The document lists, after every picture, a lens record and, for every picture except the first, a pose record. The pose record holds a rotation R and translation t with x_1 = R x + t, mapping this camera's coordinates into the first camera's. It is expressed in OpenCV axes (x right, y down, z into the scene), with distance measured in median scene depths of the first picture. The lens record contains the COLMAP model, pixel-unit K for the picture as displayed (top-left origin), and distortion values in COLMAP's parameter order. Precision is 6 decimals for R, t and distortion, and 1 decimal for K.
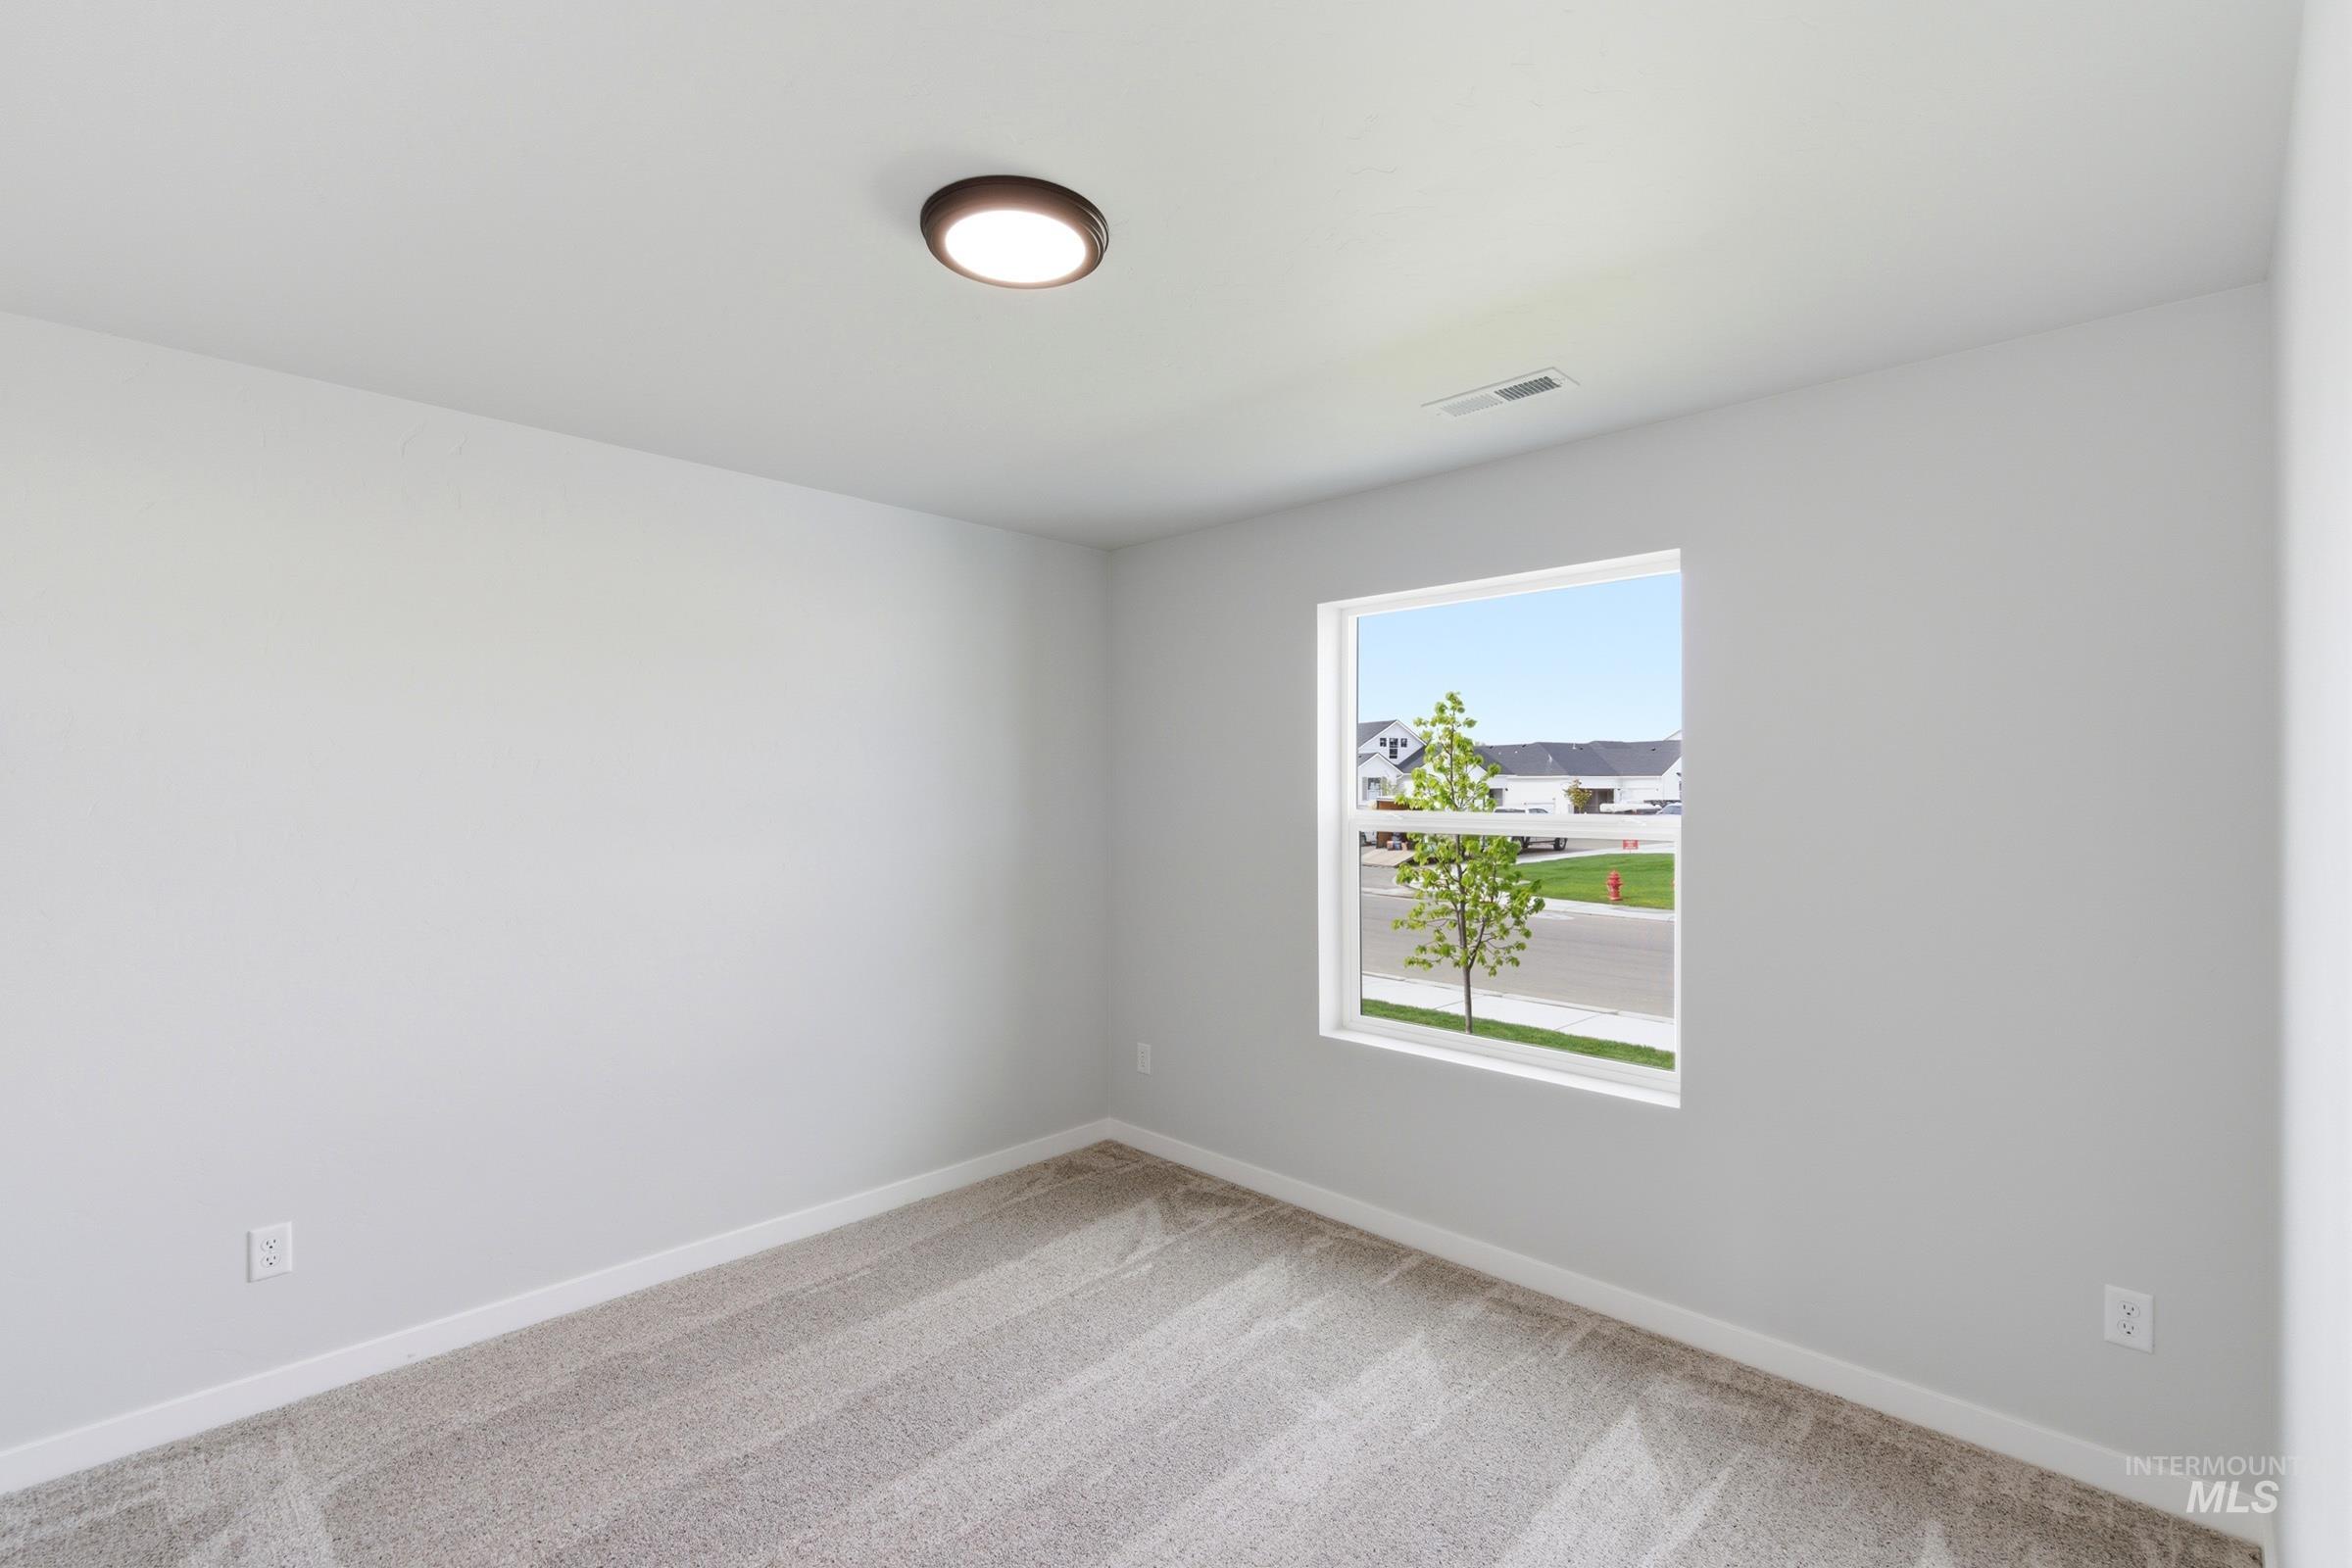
lens RADIAL K [[1077.6, 0, 1196.7], [0, 1077.6, 785.9], [0, 0, 1]] dist [0.001640, 0.000299]
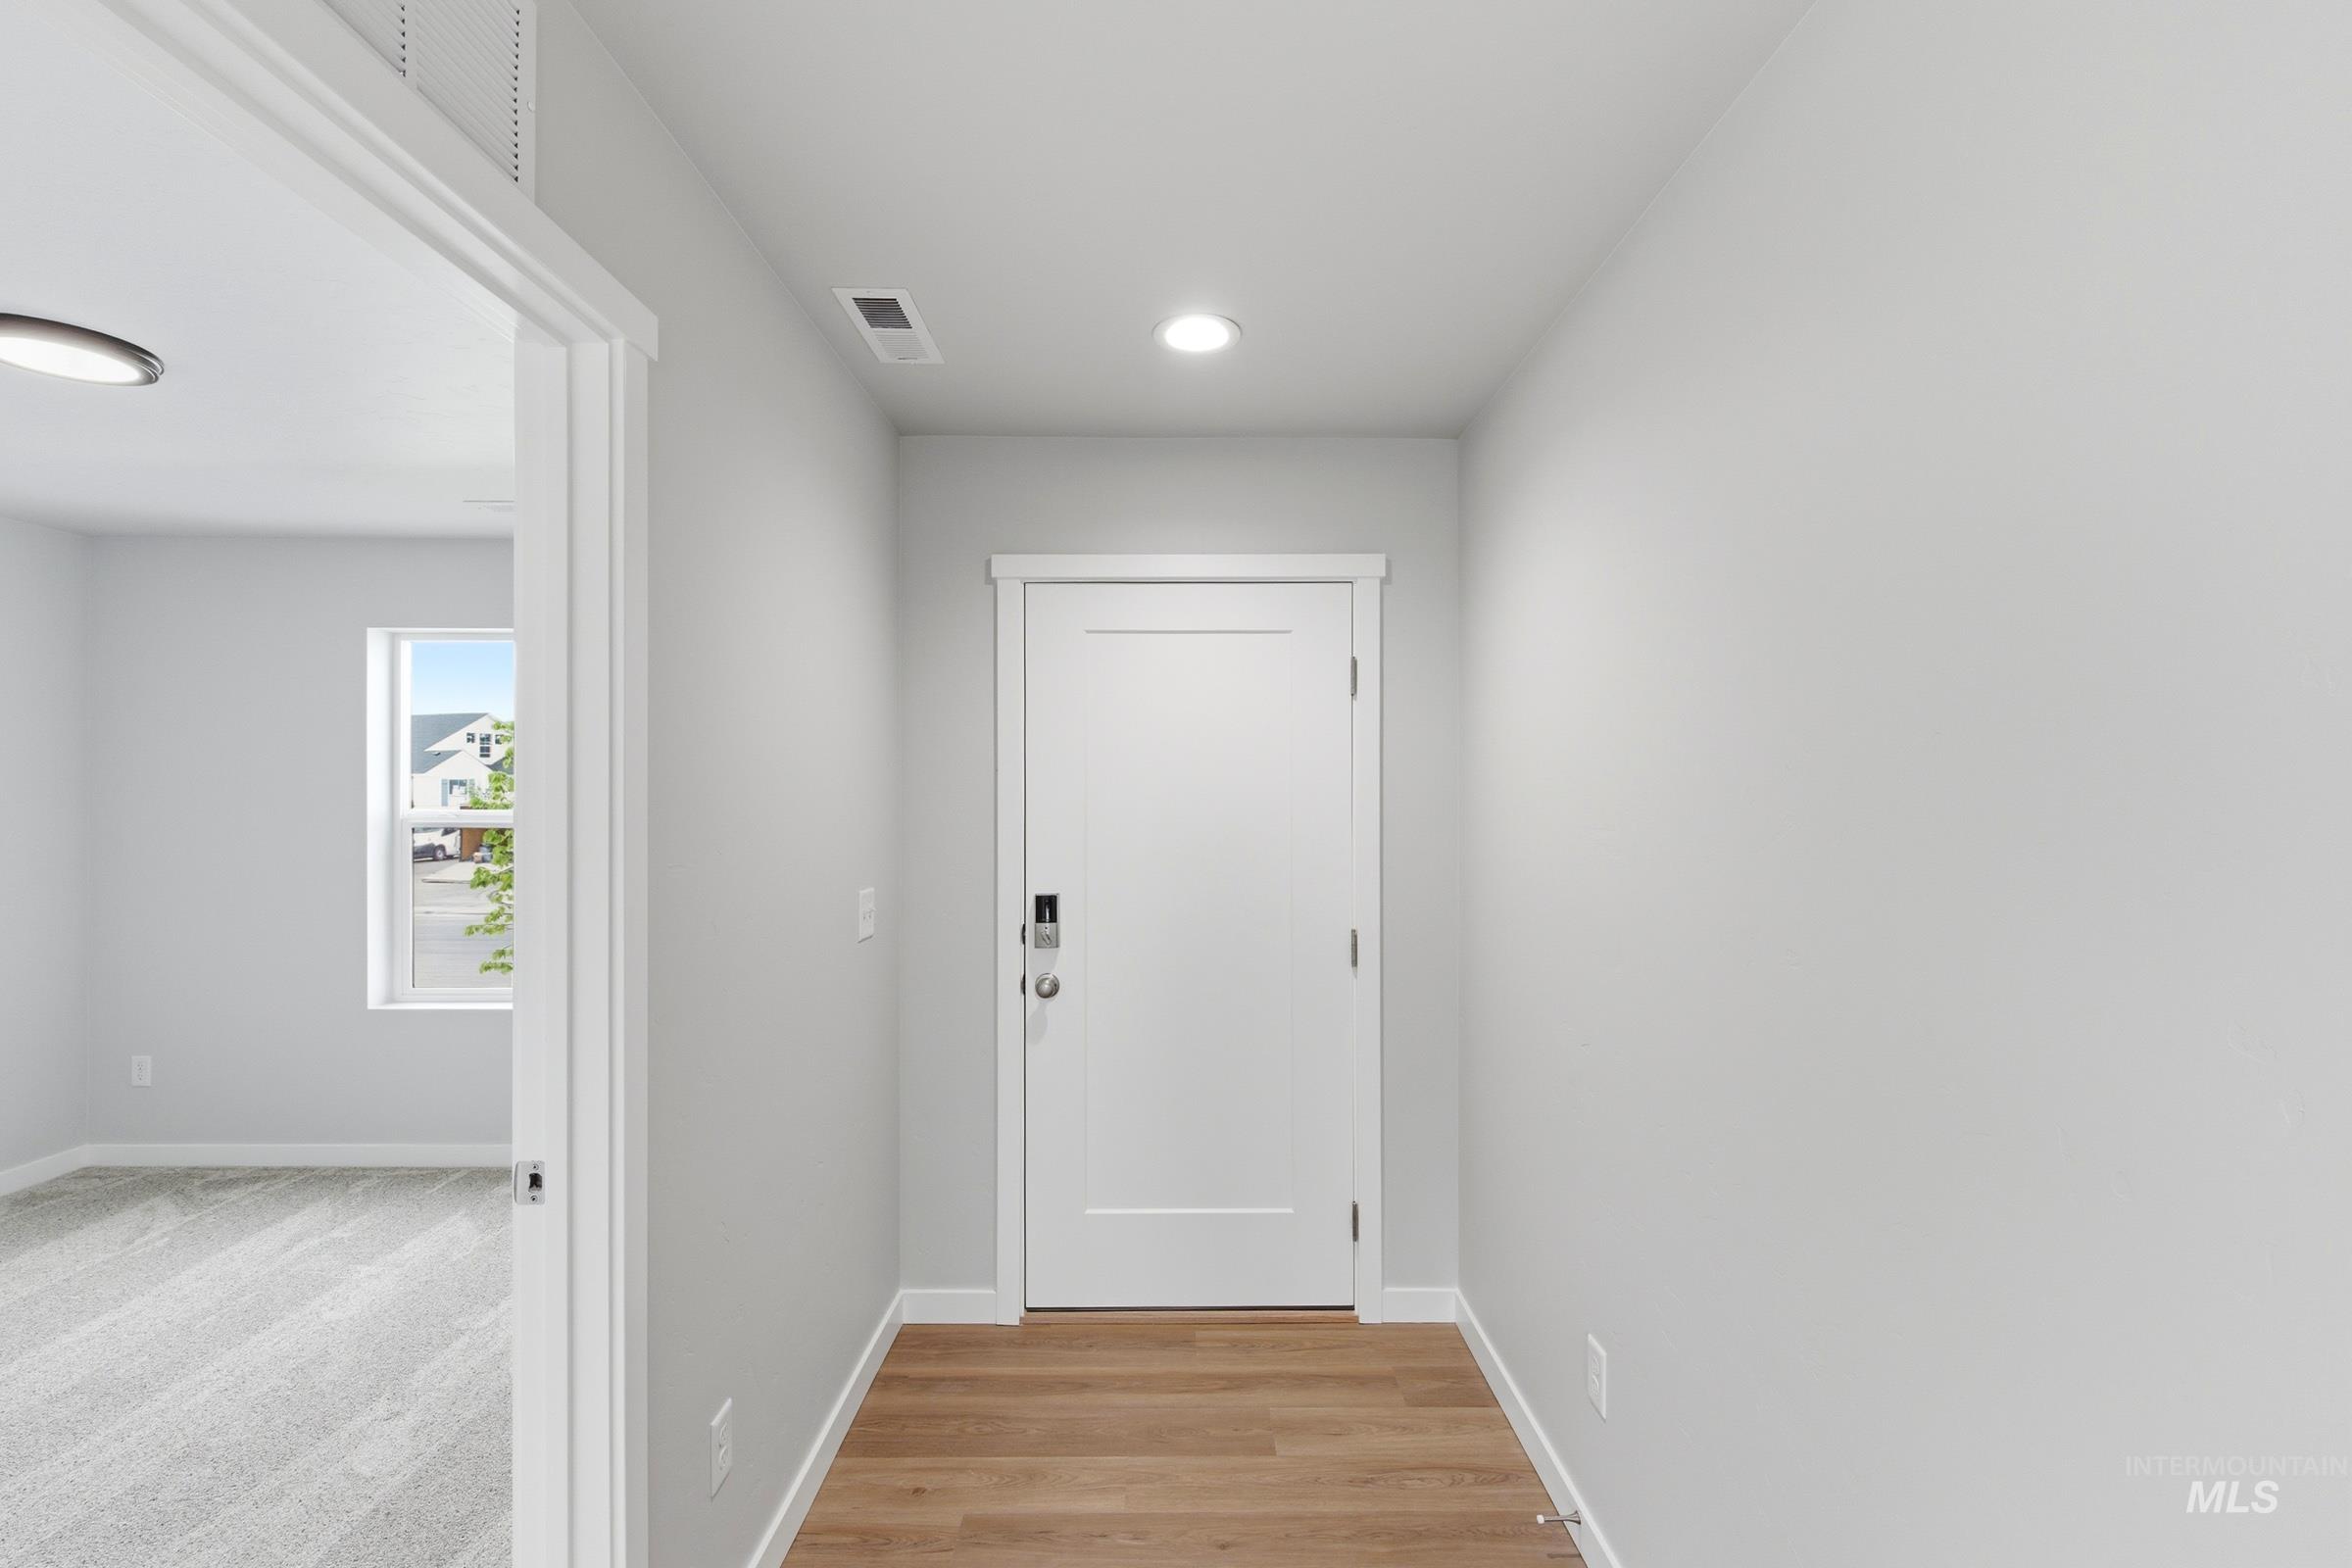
lens RADIAL K [[1077.6, 0, 1196.7], [0, 1077.6, 785.9], [0, 0, 1]] dist [0.001640, 0.000299]
pose [[0.722613, 0.003926, 0.691241, -0.043827], [-0.001452, 0.999990, -0.004162, -0.002390], [-0.691251, 0.002004, 0.722612, -0.448779]]
